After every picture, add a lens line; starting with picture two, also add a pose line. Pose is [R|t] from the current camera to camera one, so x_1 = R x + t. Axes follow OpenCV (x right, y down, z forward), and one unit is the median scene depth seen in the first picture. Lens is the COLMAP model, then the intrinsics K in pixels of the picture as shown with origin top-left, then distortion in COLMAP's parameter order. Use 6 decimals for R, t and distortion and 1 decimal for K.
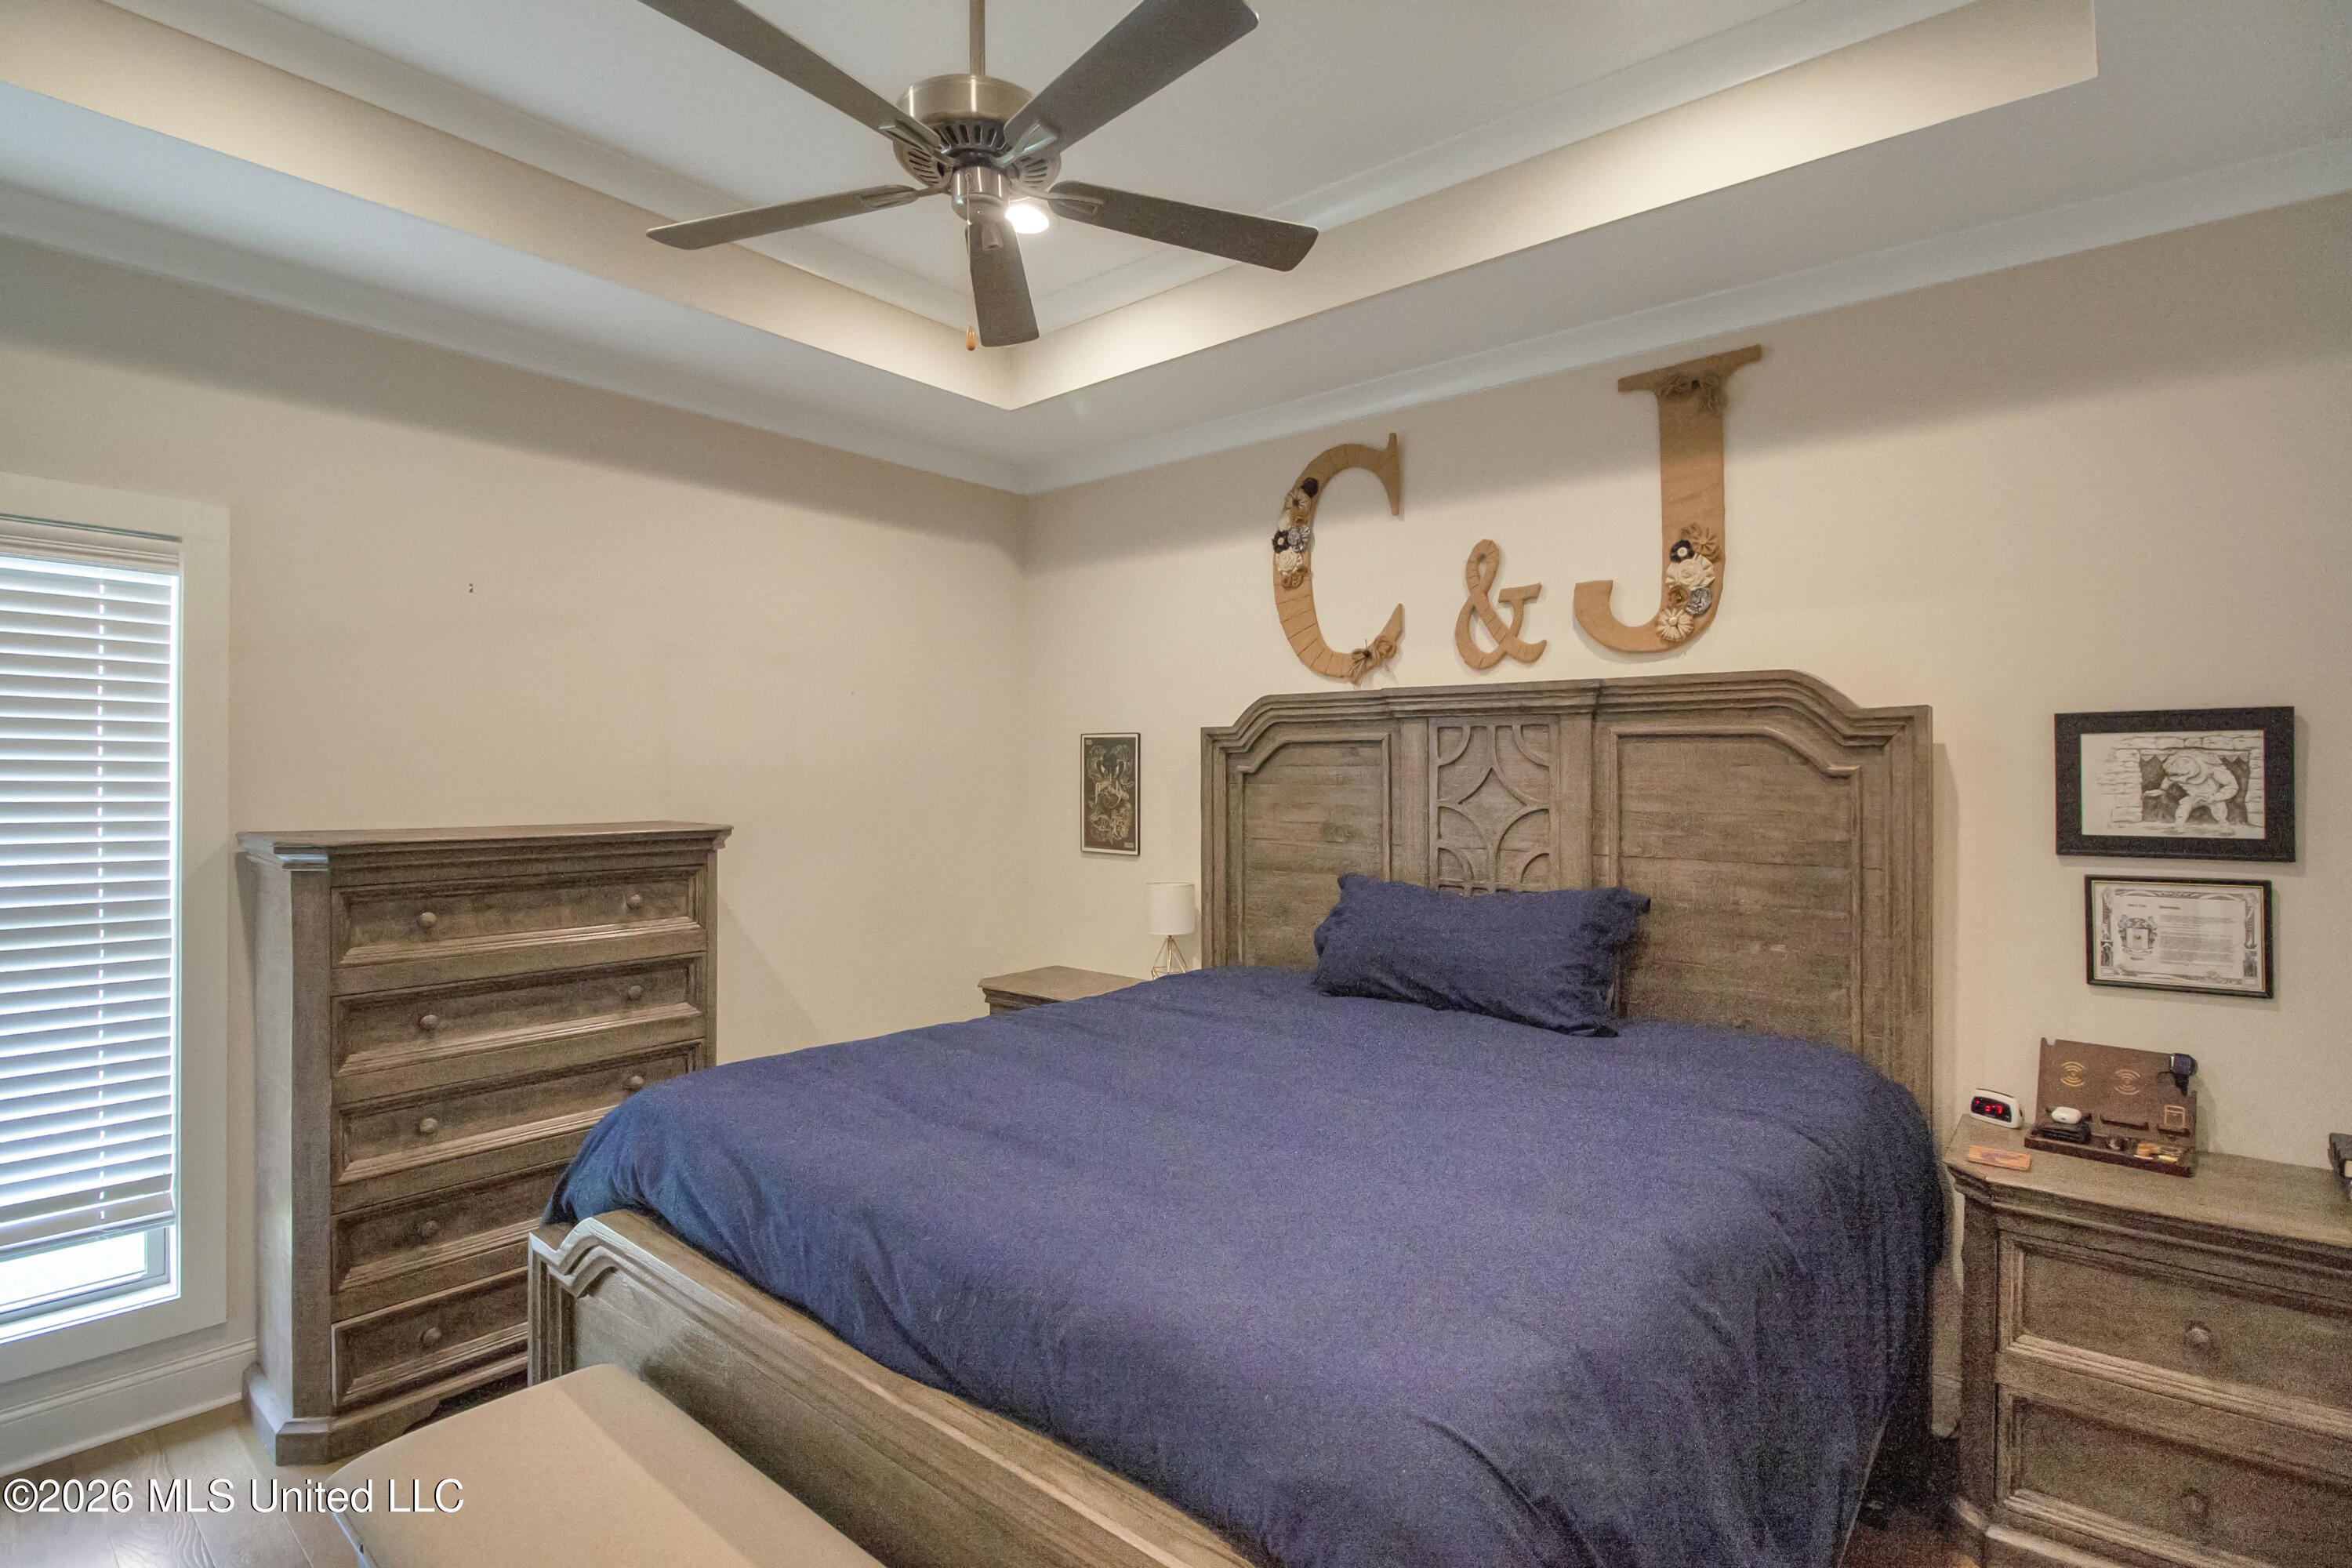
lens RADIAL K [[1135.5, 0, 1254.3], [0, 1135.5, 774.4], [0, 0, 1]] dist [-0.000657, -0.000102]
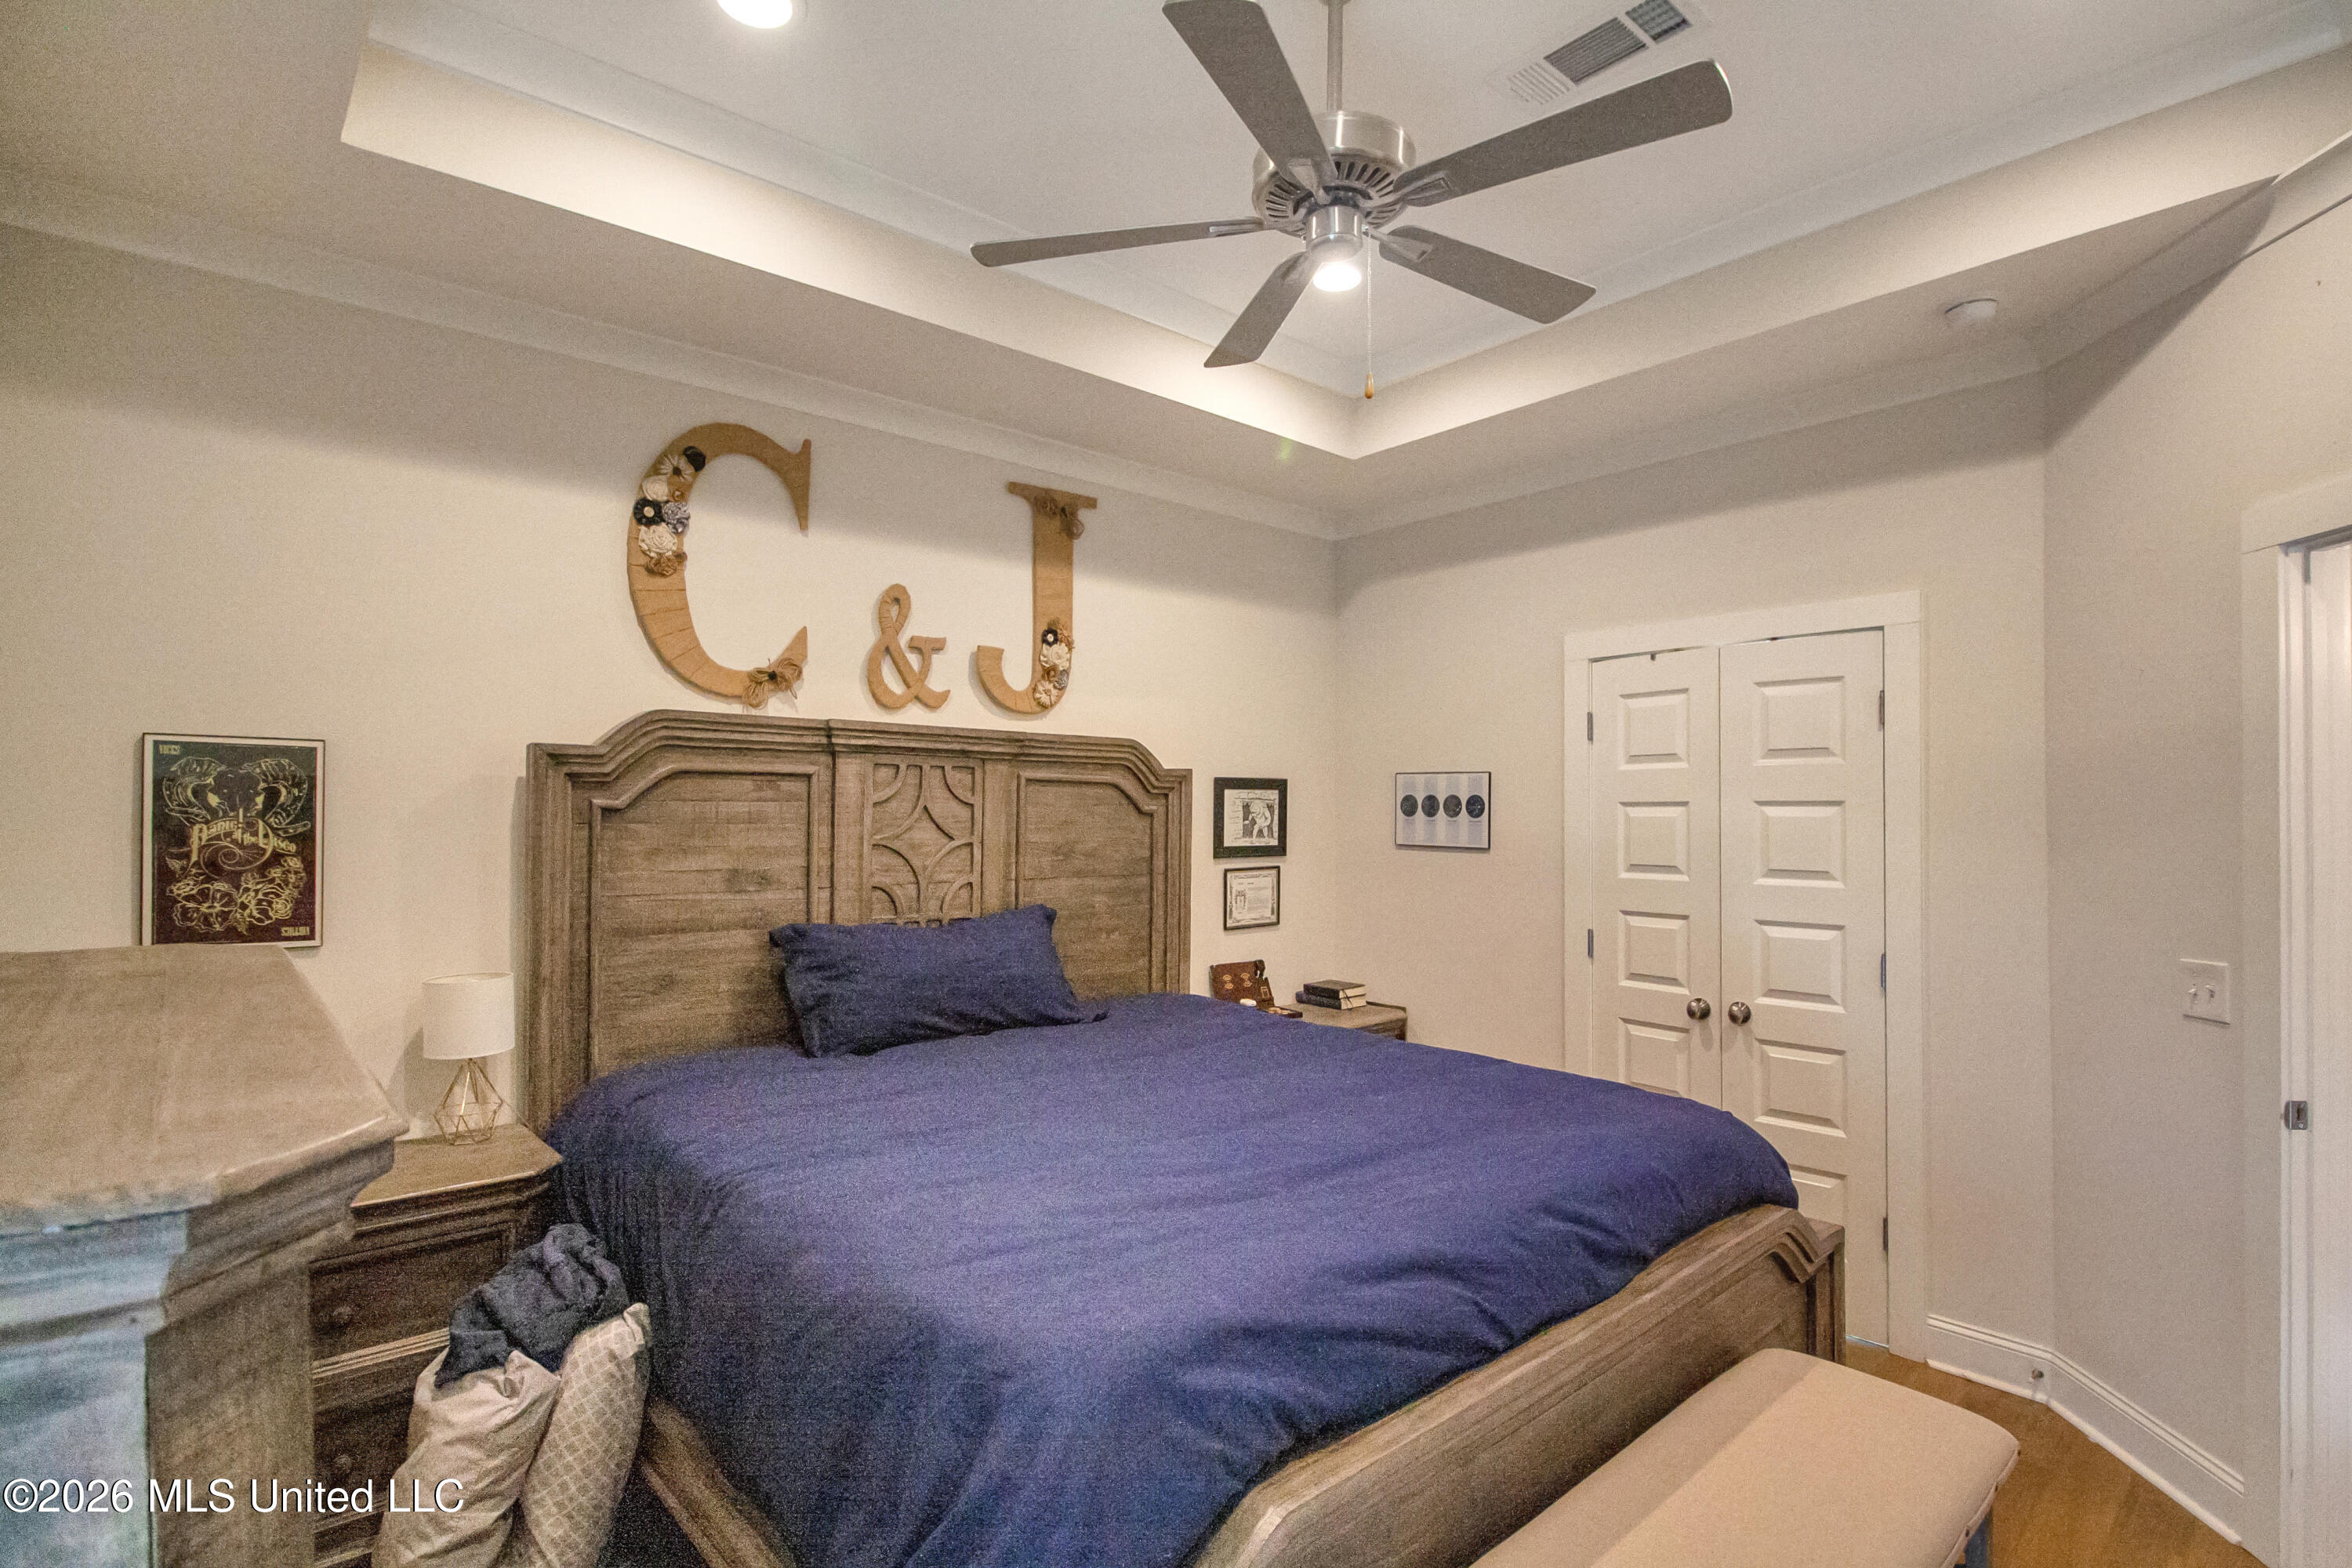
lens RADIAL K [[1088.4, 0, 1170.1], [0, 1088.4, 813.7], [0, 0, 1]] dist [-0.000757, -0.000052]
pose [[0.202405, -0.002554, 0.979298, -0.744159], [-0.004878, 0.999982, 0.003617, -0.002944], [-0.979290, -0.005509, 0.202389, 0.581297]]
